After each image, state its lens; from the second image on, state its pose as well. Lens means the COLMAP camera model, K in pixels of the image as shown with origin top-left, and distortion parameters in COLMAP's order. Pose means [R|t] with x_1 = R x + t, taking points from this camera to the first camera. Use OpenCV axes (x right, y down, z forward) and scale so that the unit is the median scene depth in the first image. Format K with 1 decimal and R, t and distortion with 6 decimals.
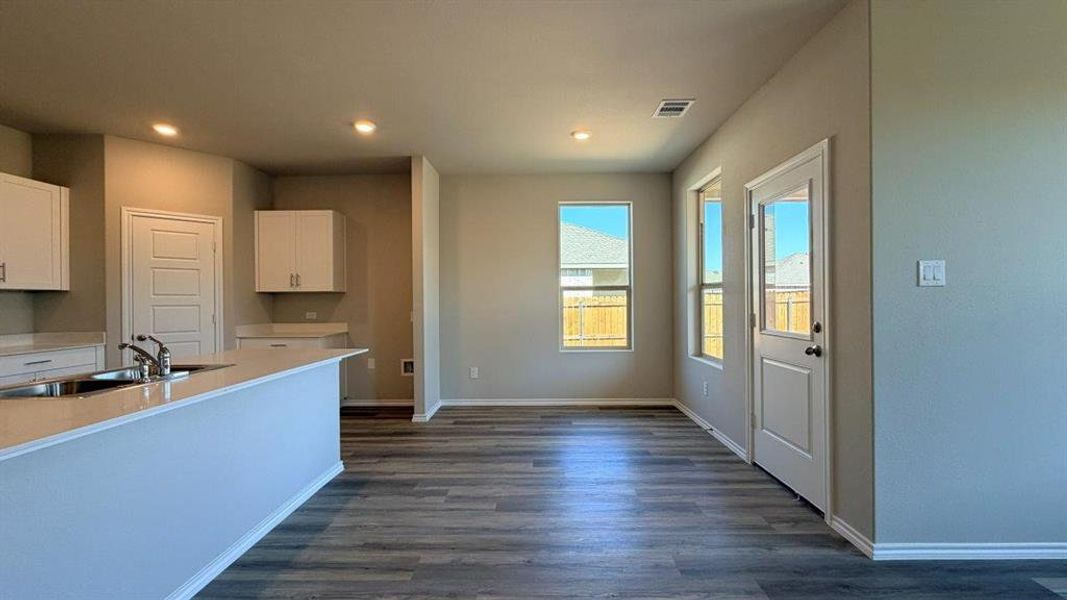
lens RADIAL K [[428.8, 0, 536.7], [0, 428.8, 301.7], [0, 0, 1]] dist [0.002236, -0.000024]
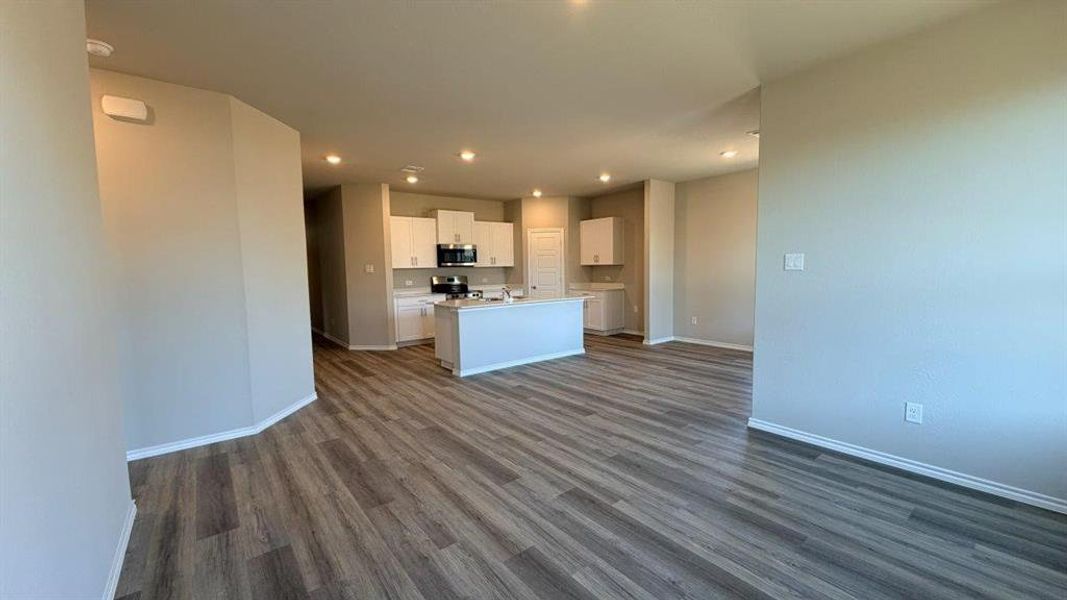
lens RADIAL K [[423.7, 0, 532.5], [0, 423.7, 296.3], [0, 0, 1]] dist [-0.002619, -0.000062]
pose [[0.618972, 0.051453, -0.783726, 1.063391], [0.011660, 0.997140, 0.074673, -0.045993], [0.785327, -0.055359, 0.616602, -0.487895]]
